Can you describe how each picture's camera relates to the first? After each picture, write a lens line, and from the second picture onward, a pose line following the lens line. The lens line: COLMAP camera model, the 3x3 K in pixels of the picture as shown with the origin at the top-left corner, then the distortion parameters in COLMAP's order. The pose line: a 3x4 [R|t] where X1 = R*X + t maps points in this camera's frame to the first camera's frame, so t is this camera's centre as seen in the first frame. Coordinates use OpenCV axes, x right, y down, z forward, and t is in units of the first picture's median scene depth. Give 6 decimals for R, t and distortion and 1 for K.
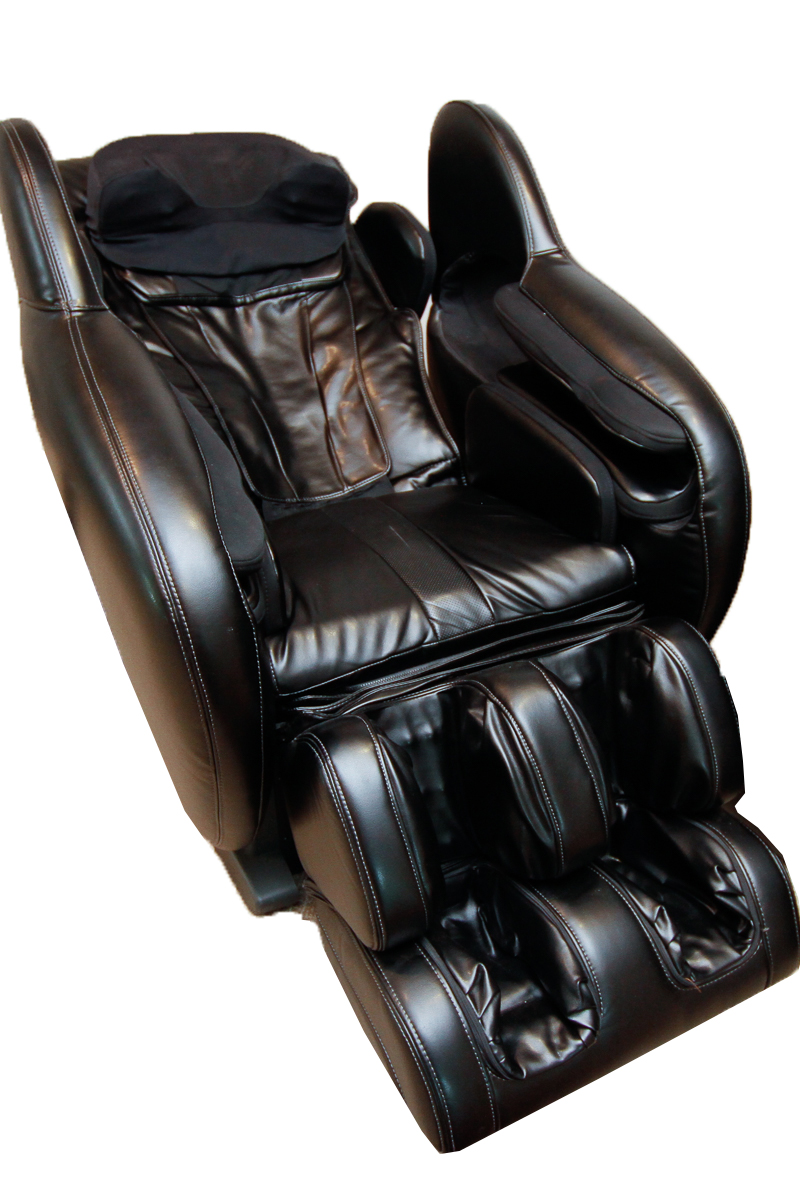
lens RADIAL K [[940.9, 0, 401.6], [0, 940.9, 601.5], [0, 0, 1]] dist [-0.002208, -0.003681]
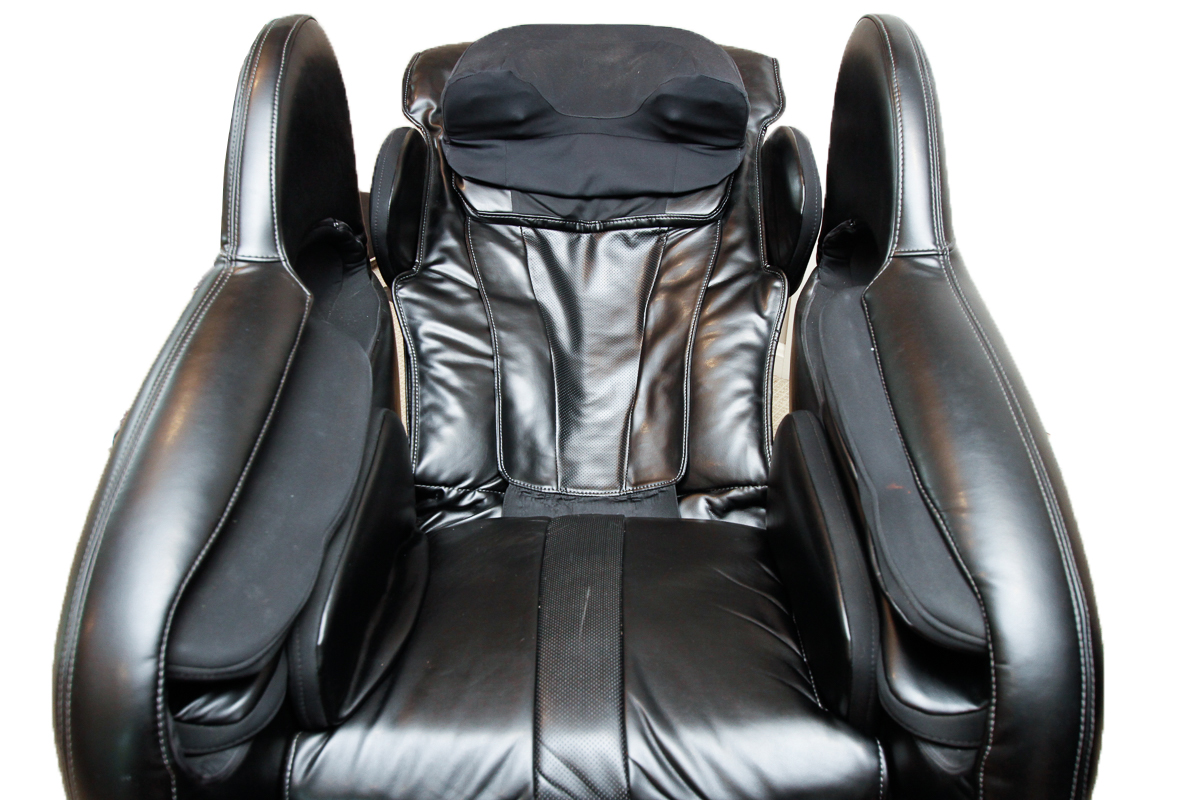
lens RADIAL K [[923.5, 0, 598.5], [0, 923.5, 398.0], [0, 0, 1]] dist [0.012353, 0.002632]
pose [[0.889568, 0.227415, -0.396170, 0.201433], [-0.236443, 0.971280, 0.026635, -0.198071], [0.390849, 0.069978, 0.917791, 0.260252]]
